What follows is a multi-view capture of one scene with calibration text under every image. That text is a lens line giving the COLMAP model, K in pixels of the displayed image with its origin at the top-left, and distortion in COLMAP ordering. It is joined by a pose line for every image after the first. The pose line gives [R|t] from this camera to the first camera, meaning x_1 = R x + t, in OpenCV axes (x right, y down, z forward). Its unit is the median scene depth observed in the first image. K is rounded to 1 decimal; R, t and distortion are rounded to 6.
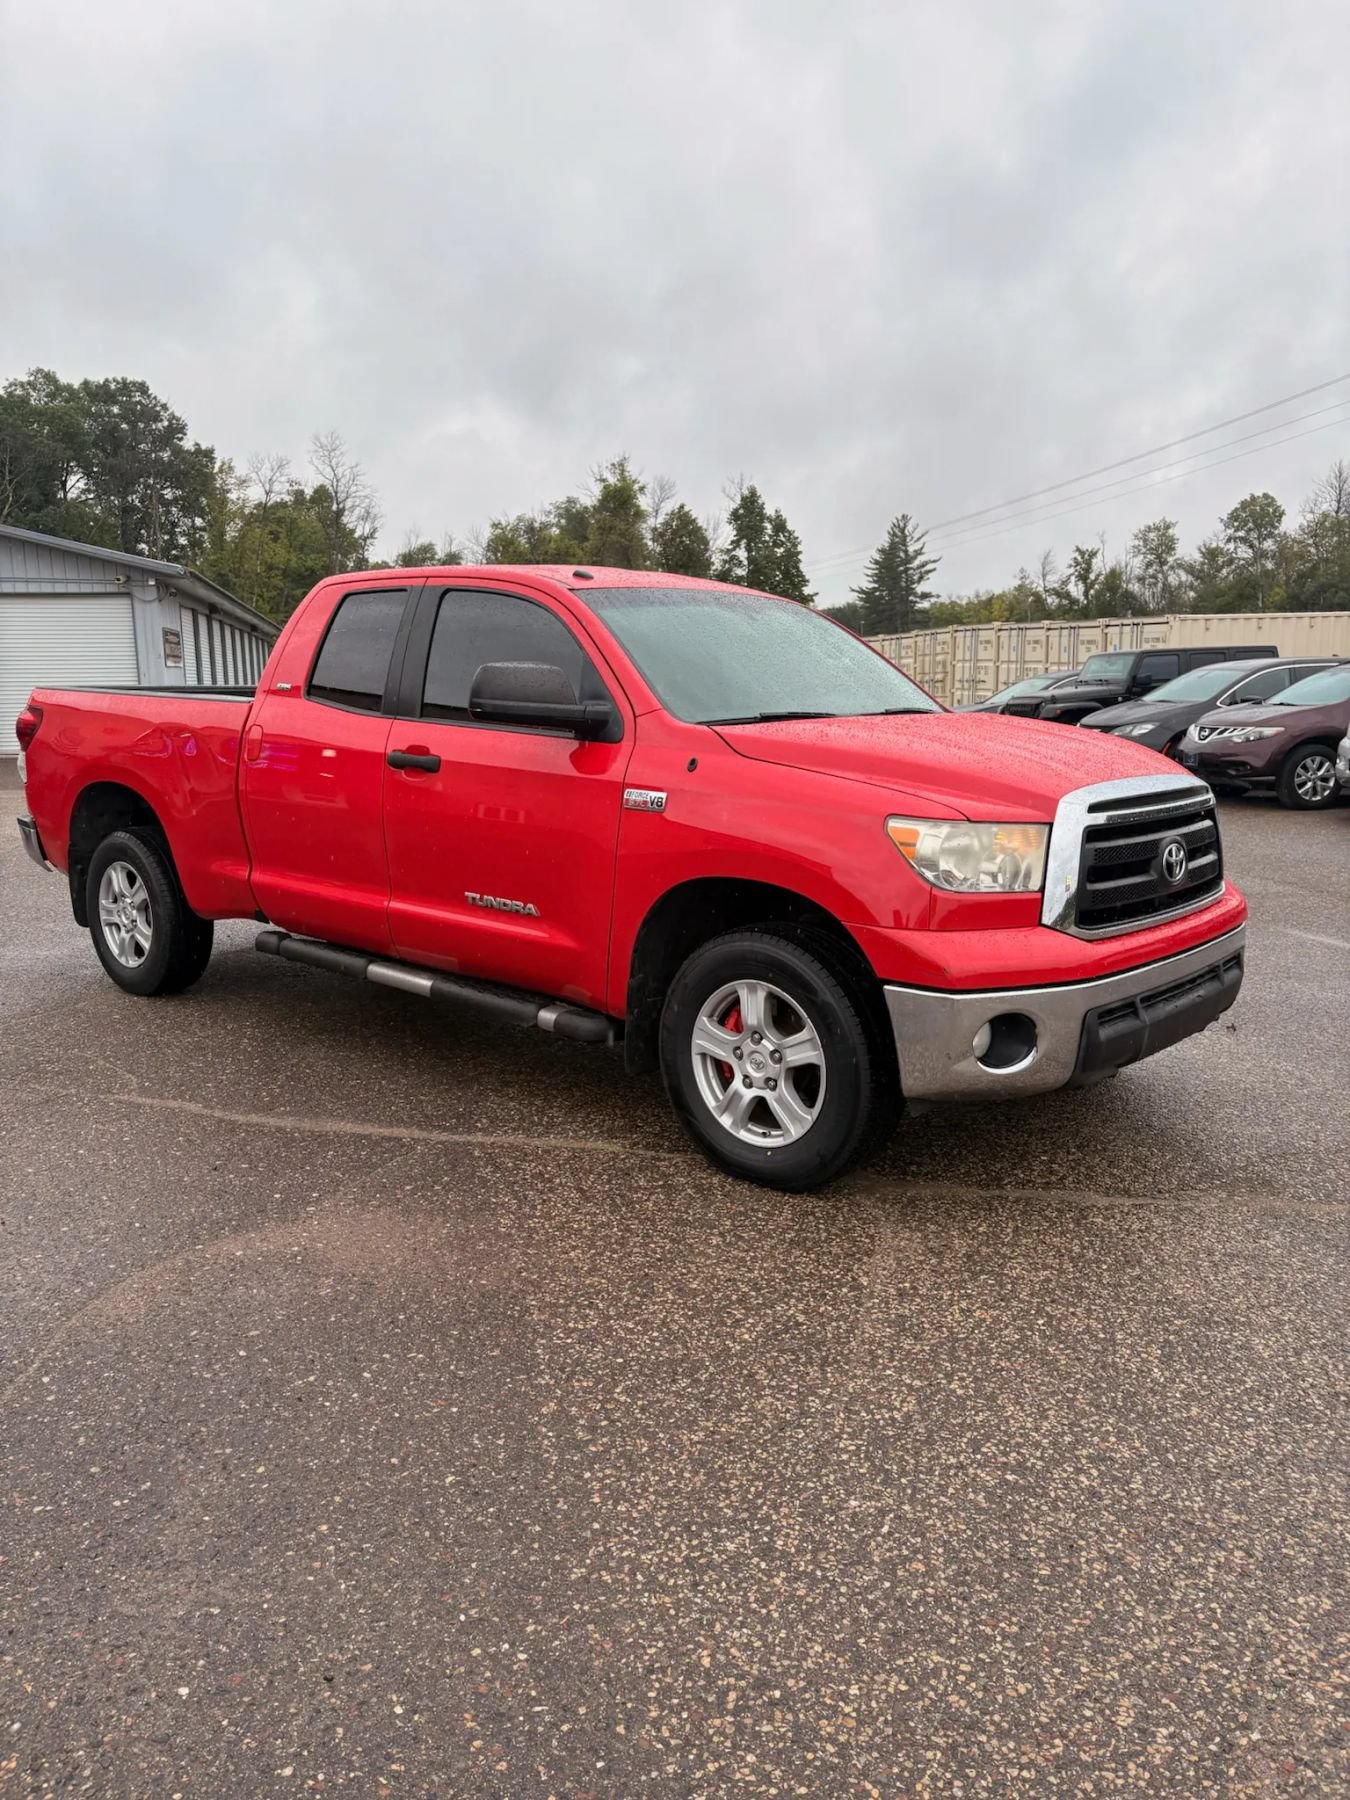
lens RADIAL K [[1373.7, 0, 694.2], [0, 1373.7, 922.5], [0, 0, 1]] dist [0.039899, -0.044190]
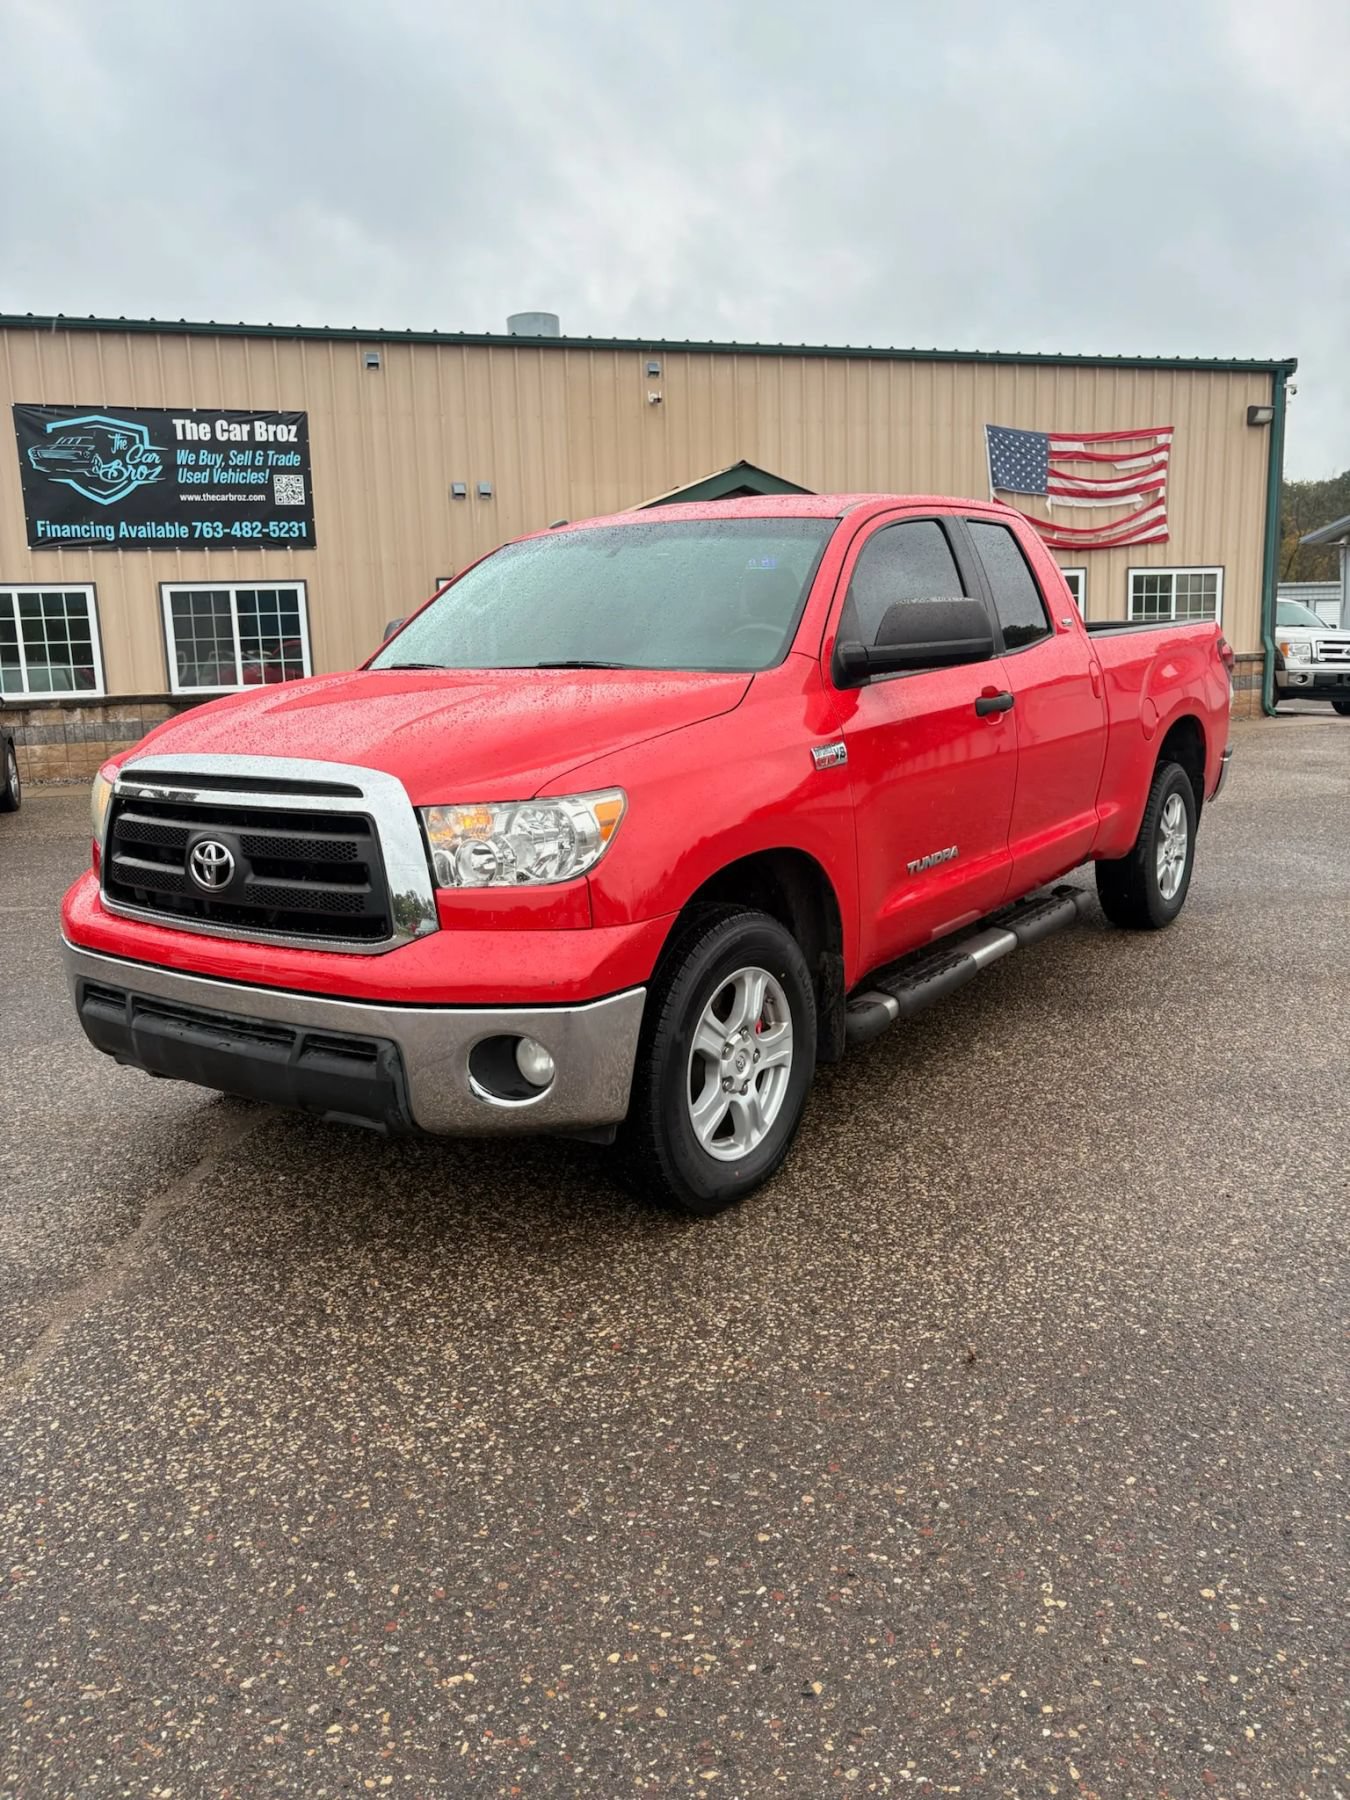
lens RADIAL K [[1373.7, 0, 667.8], [0, 1373.7, 911.3], [0, 0, 1]] dist [0.039899, -0.044190]
pose [[0.070596, 0.194057, -0.978447, 0.081061], [-0.144381, 0.972553, 0.182471, -0.014107], [0.987001, 0.128388, 0.096676, 0.083791]]
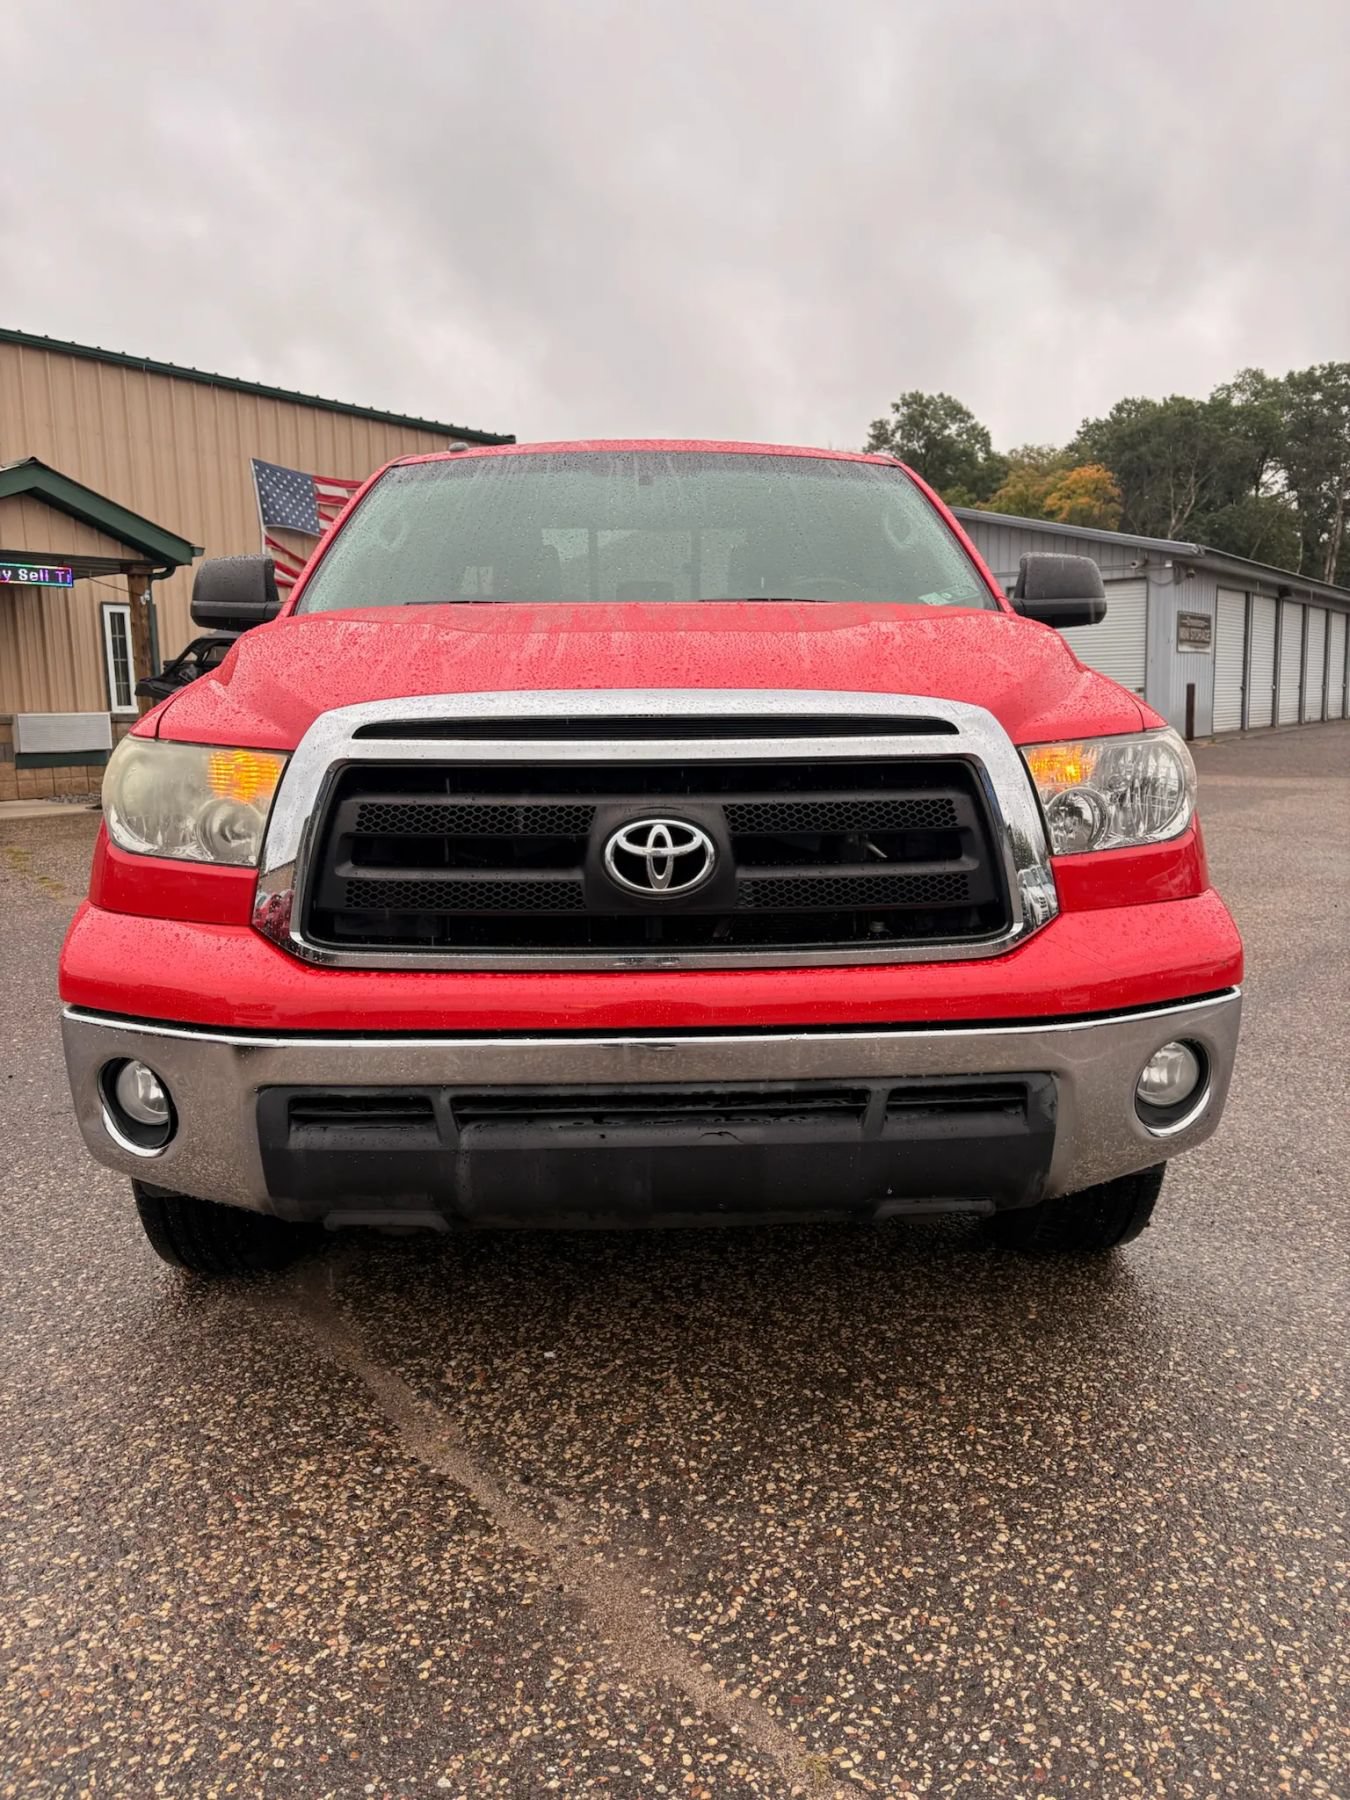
lens RADIAL K [[1373.7, 0, 692.1], [0, 1373.7, 912.5], [0, 0, 1]] dist [0.039899, -0.044190]
pose [[0.668179, 0.114114, -0.735197, 0.051165], [-0.119845, 0.991771, 0.045018, -0.003302], [0.734284, 0.058030, 0.676357, 0.047585]]
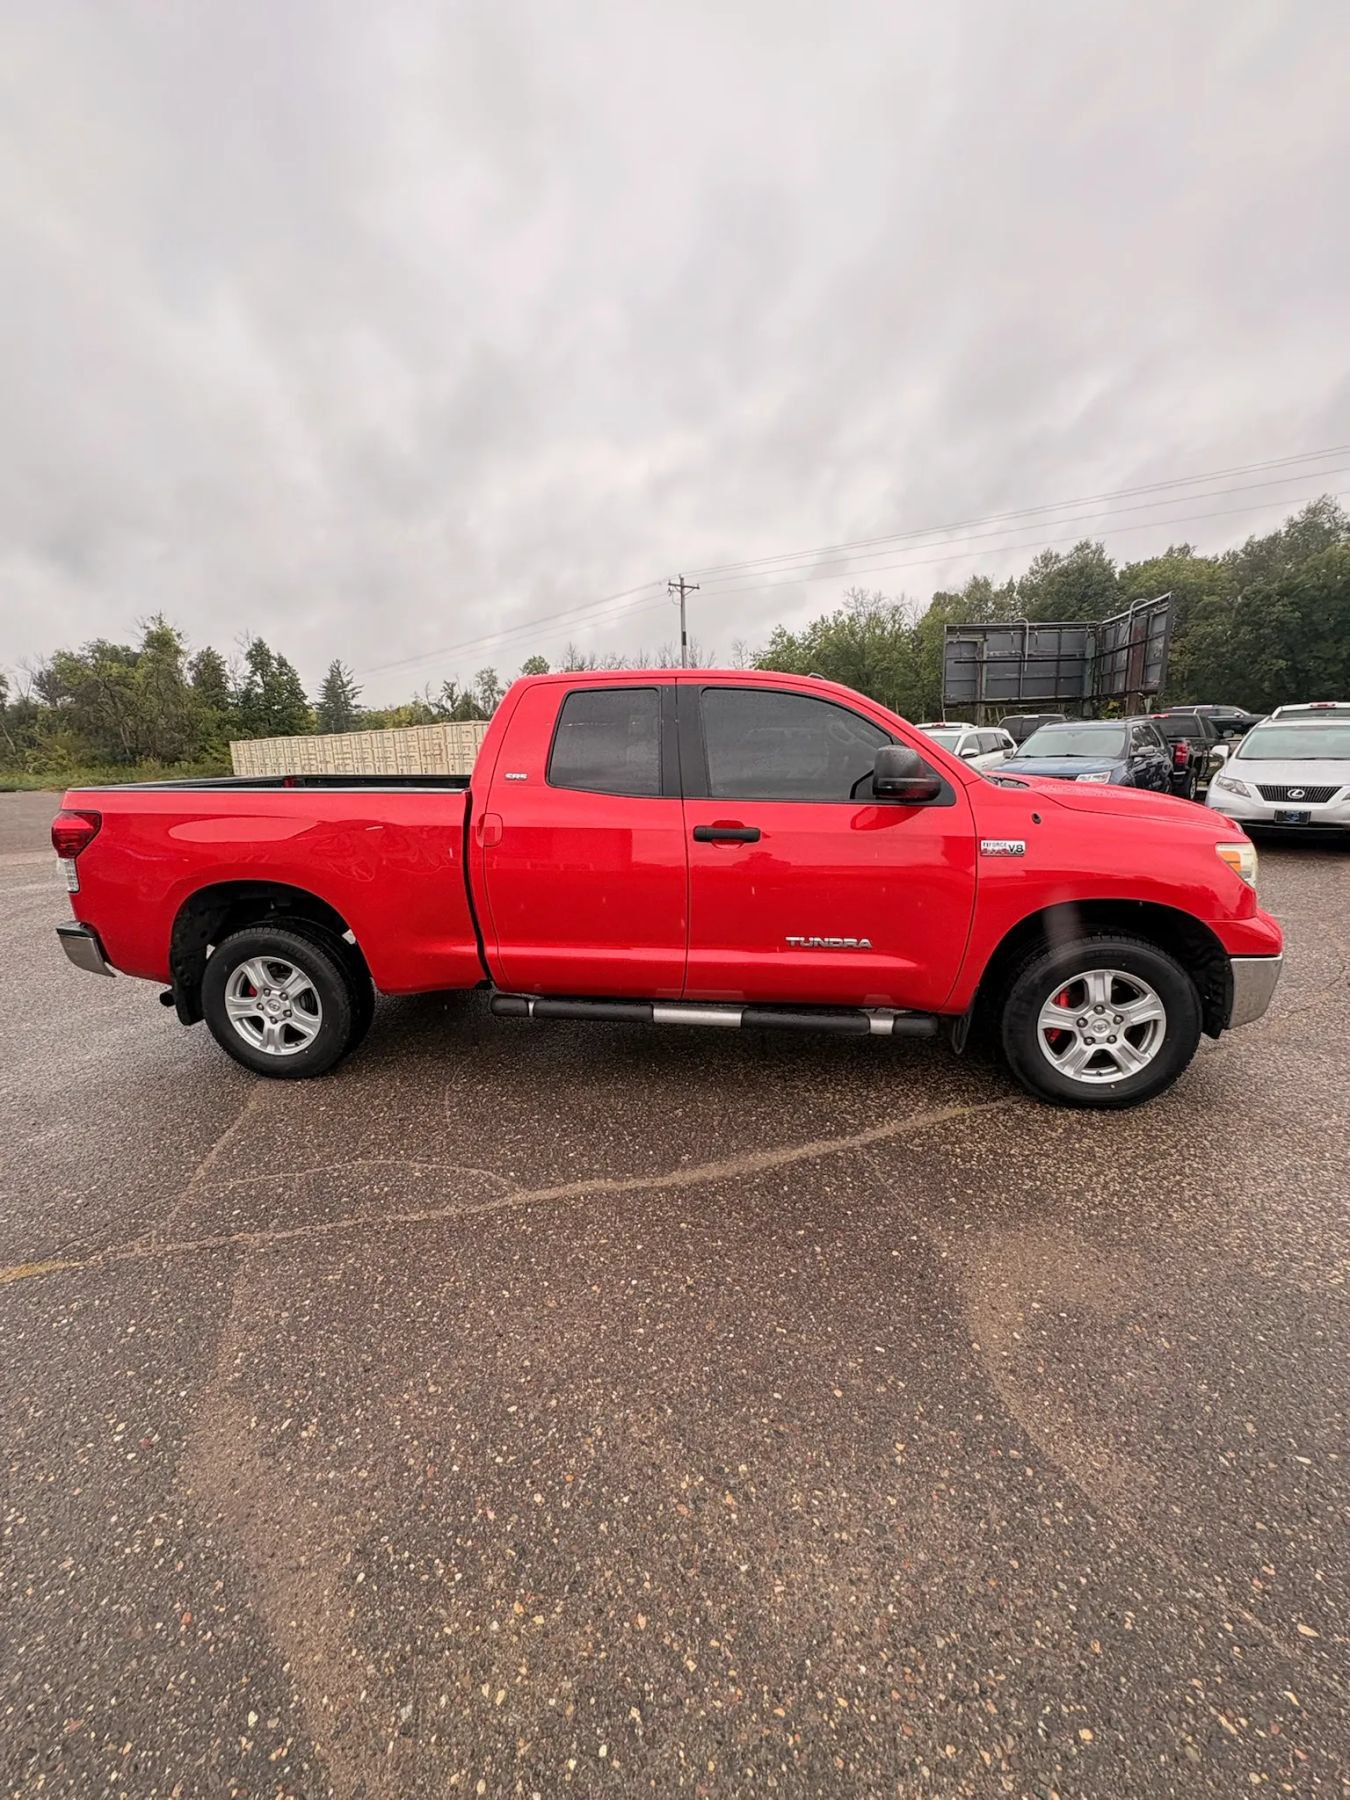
lens RADIAL K [[719.3, 0, 674.6], [0, 719.3, 903.2], [0, 0, 1]] dist [0.000886, -0.000480]
pose [[0.833905, -0.143606, 0.532897, -0.047370], [0.125975, 0.989593, 0.069546, -0.008829], [-0.537338, 0.009137, 0.843317, 0.041973]]
